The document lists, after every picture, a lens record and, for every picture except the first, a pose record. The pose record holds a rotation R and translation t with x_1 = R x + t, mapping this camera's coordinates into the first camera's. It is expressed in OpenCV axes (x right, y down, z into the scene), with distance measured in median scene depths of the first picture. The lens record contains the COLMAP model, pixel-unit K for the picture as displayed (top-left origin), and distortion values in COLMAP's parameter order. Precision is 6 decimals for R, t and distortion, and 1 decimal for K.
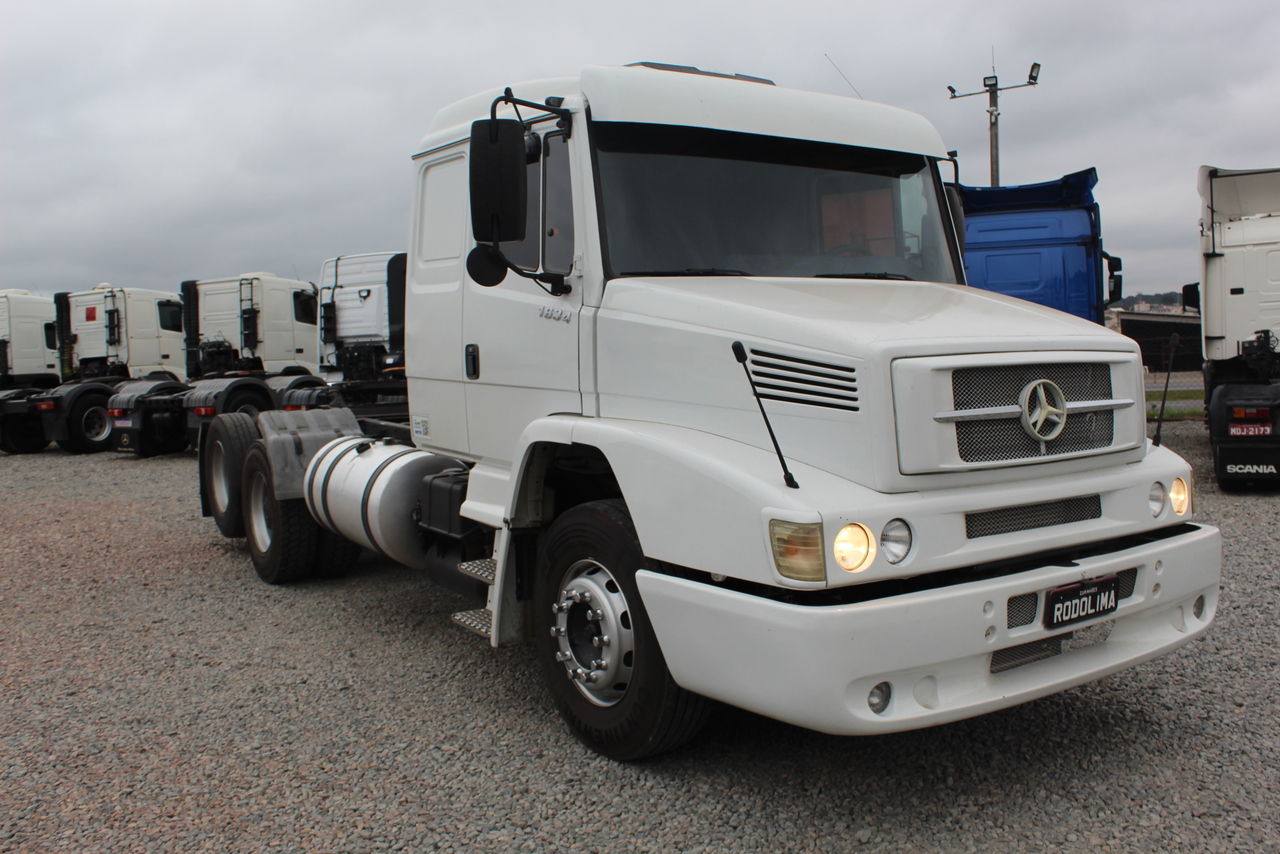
lens RADIAL K [[1181.6, 0, 646.9], [0, 1181.6, 421.7], [0, 0, 1]] dist [-0.102813, 0.000000]
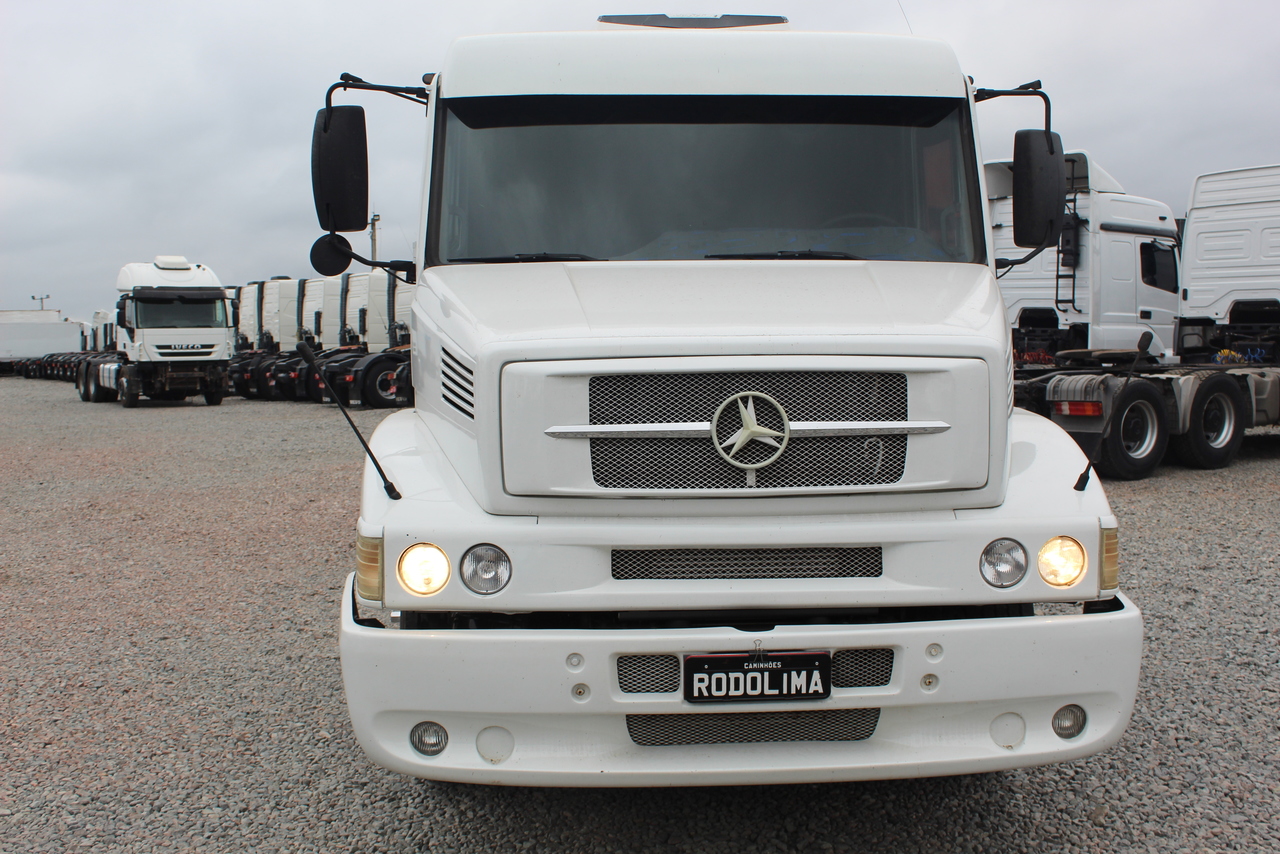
lens RADIAL K [[1365.6, 0, 637.9], [0, 1365.6, 425.0], [0, 0, 1]] dist [-0.046887, 0.000000]
pose [[0.844858, 0.053077, -0.532351, 0.761691], [-0.042569, 0.998581, 0.032002, -0.039765], [0.533294, -0.004376, 0.845919, 0.174245]]
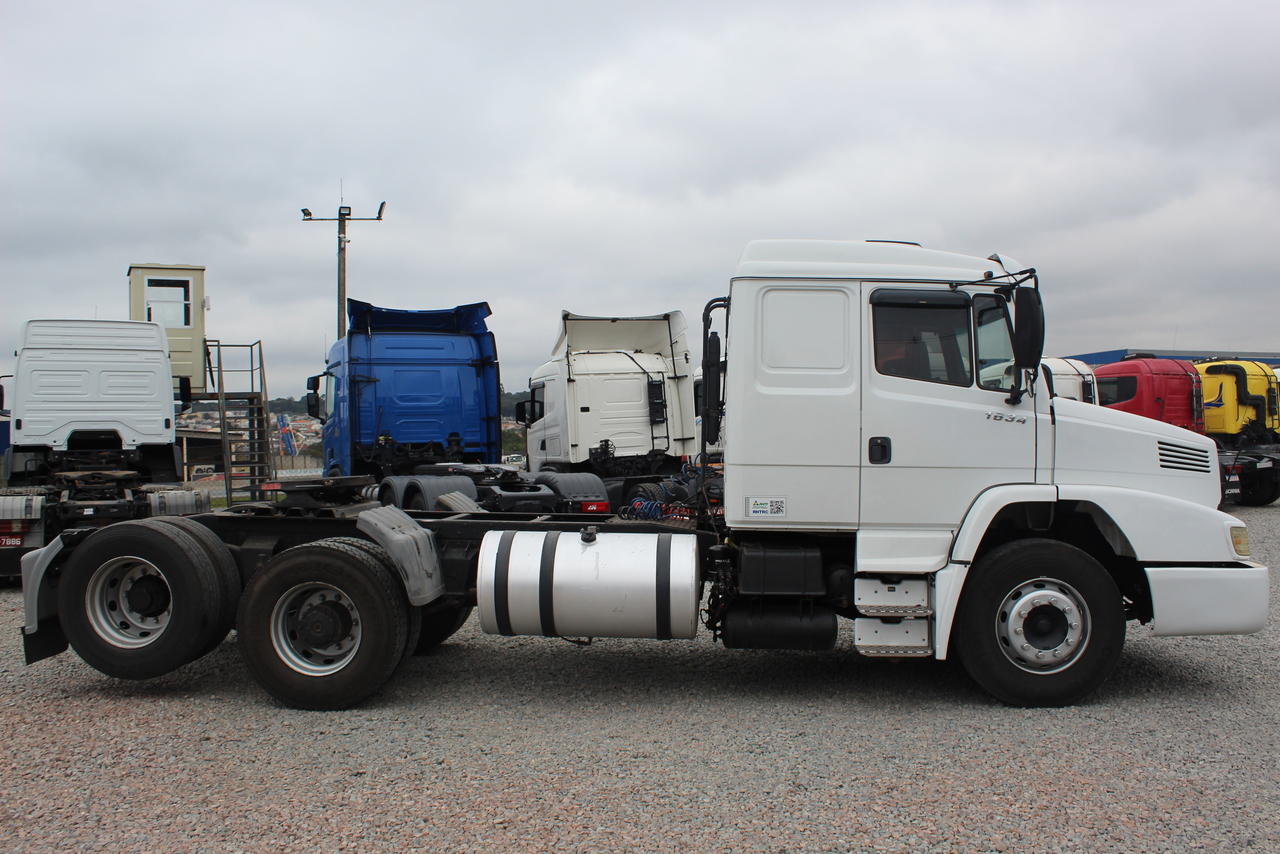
lens RADIAL K [[1181.6, 0, 644.1], [0, 1181.6, 426.7], [0, 0, 1]] dist [-0.102813, 0.000000]
pose [[0.618600, 0.025477, 0.785293, -1.737468], [0.047686, 0.996414, -0.069891, 0.002912], [-0.784258, 0.080682, 0.615167, 0.511502]]
